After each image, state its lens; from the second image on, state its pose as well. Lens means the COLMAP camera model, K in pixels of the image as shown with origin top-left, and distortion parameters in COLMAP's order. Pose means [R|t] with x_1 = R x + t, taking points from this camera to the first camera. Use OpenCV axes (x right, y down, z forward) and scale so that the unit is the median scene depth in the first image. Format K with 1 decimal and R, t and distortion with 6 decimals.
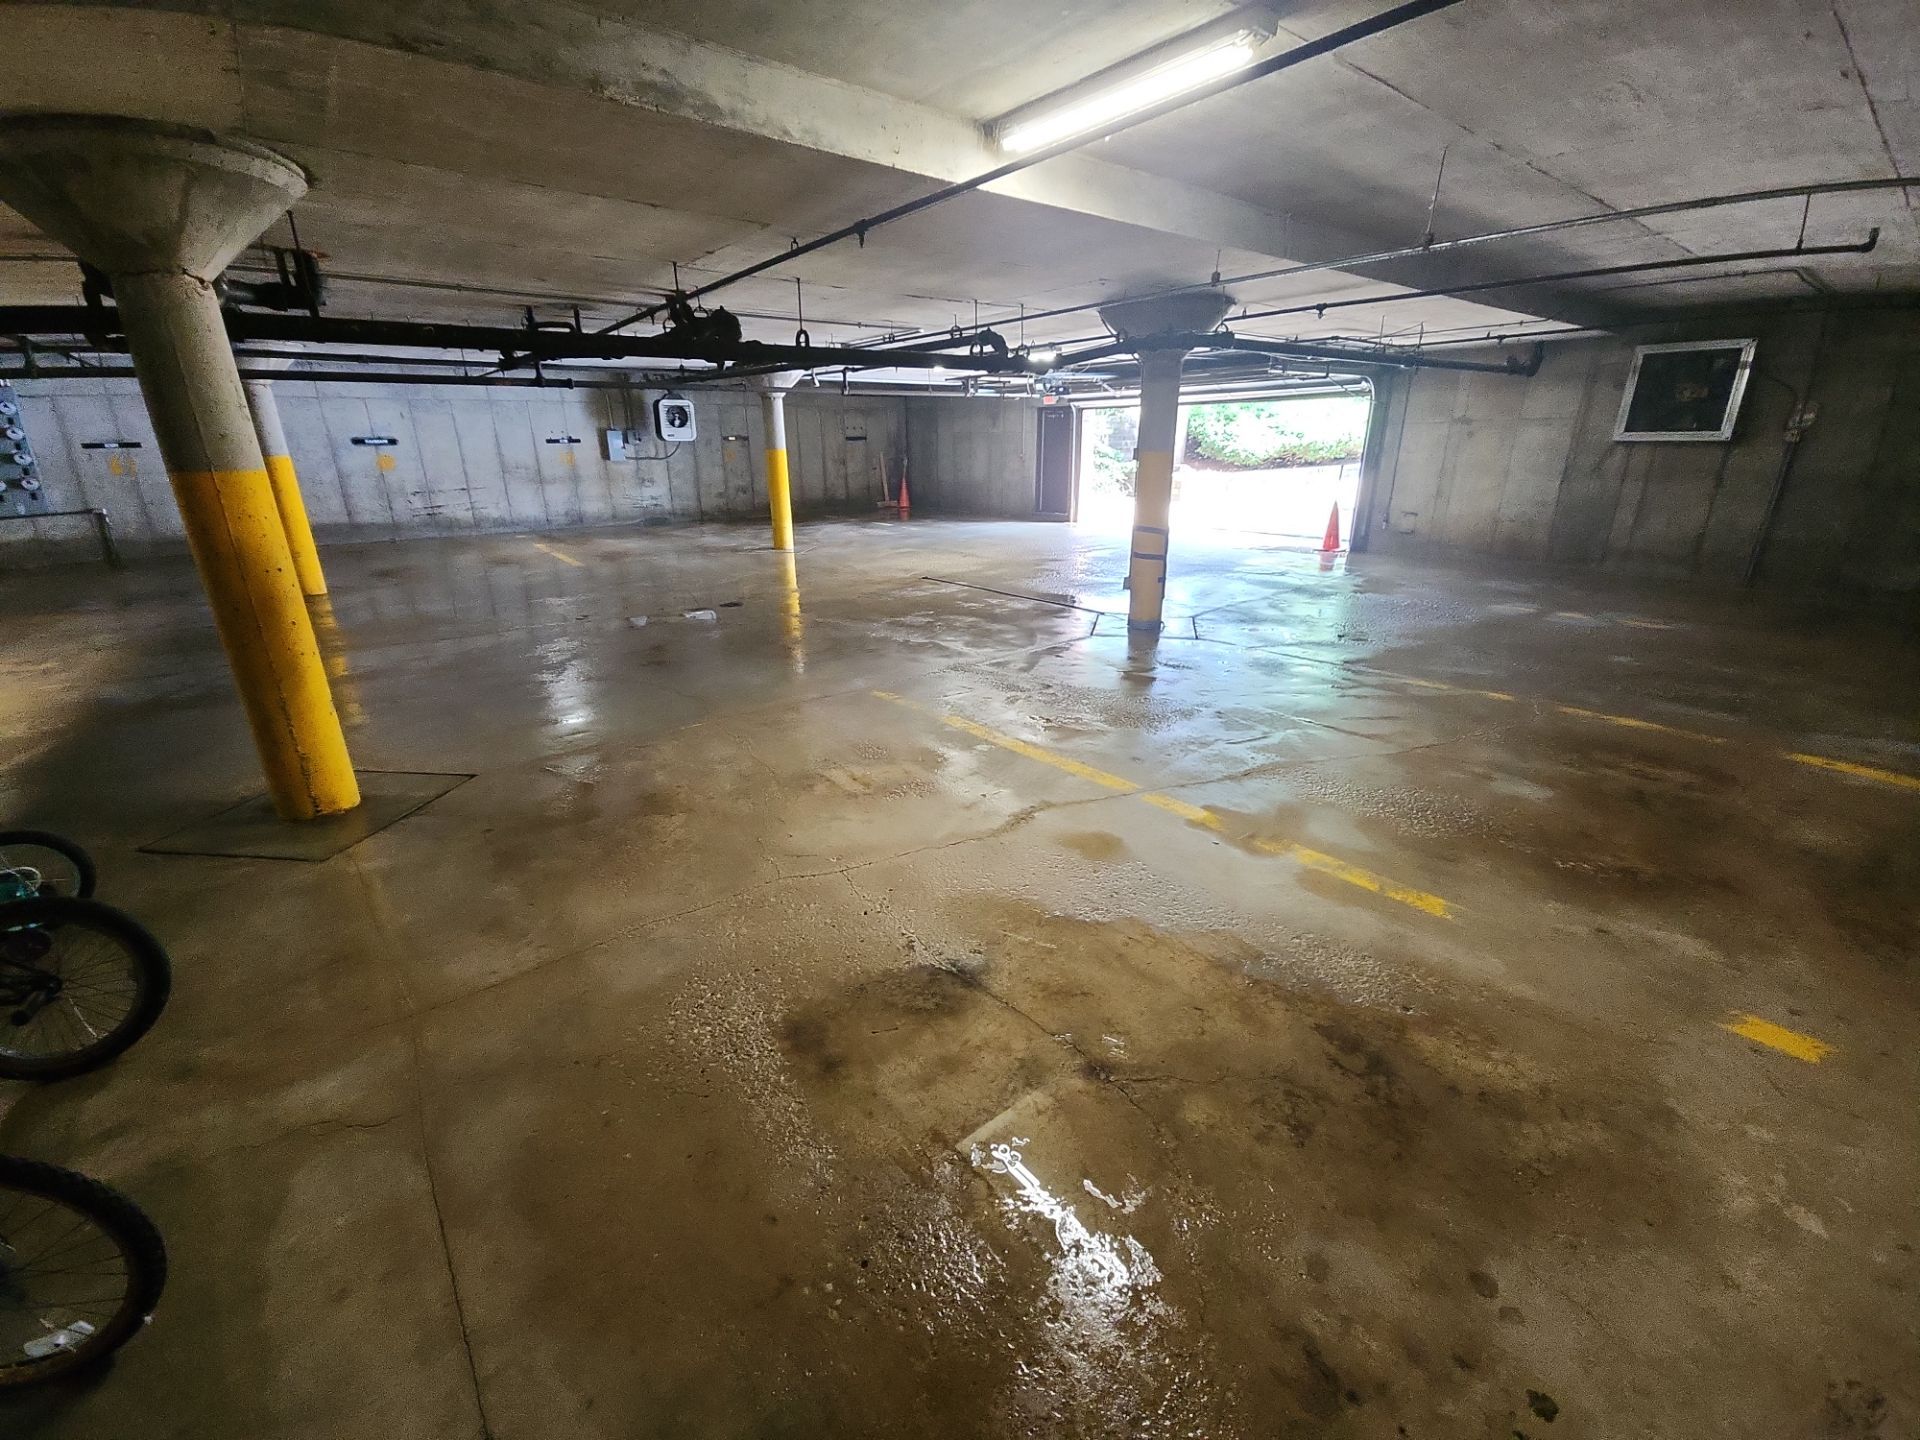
lens RADIAL K [[792.4, 0, 960.0], [0, 792.4, 720.0], [0, 0, 1]] dist [0.019687, -0.011526]
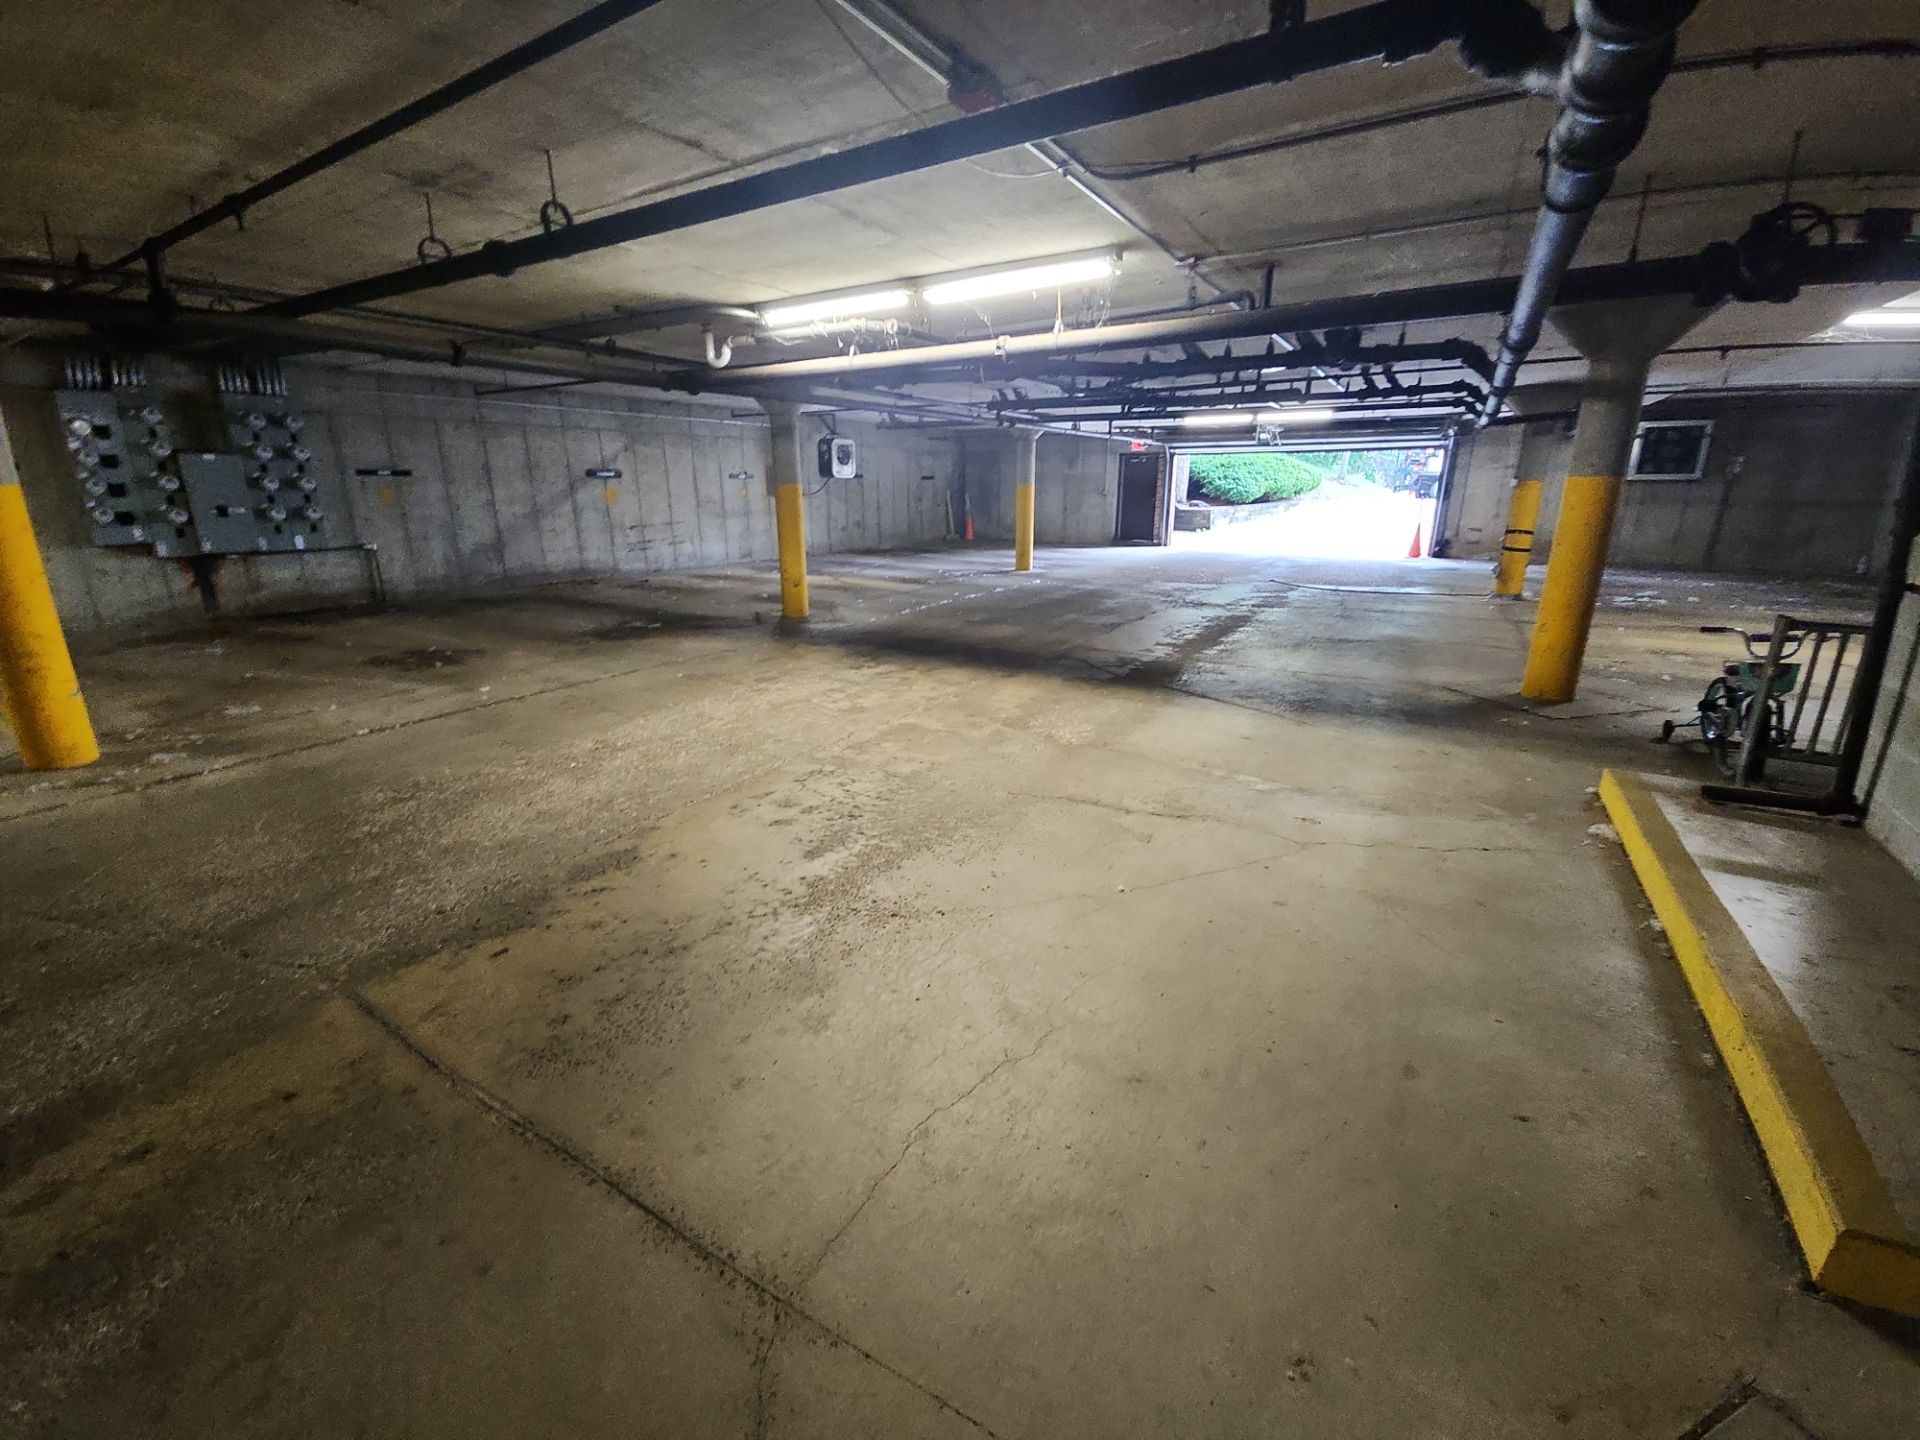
lens RADIAL K [[792.4, 0, 960.0], [0, 792.4, 720.0], [0, 0, 1]] dist [0.019687, -0.011526]
pose [[0.939807, -0.090182, 0.329590, -0.627303], [0.107925, 0.993511, -0.035899, 0.025446], [-0.324214, 0.069309, 0.943441, -0.024011]]
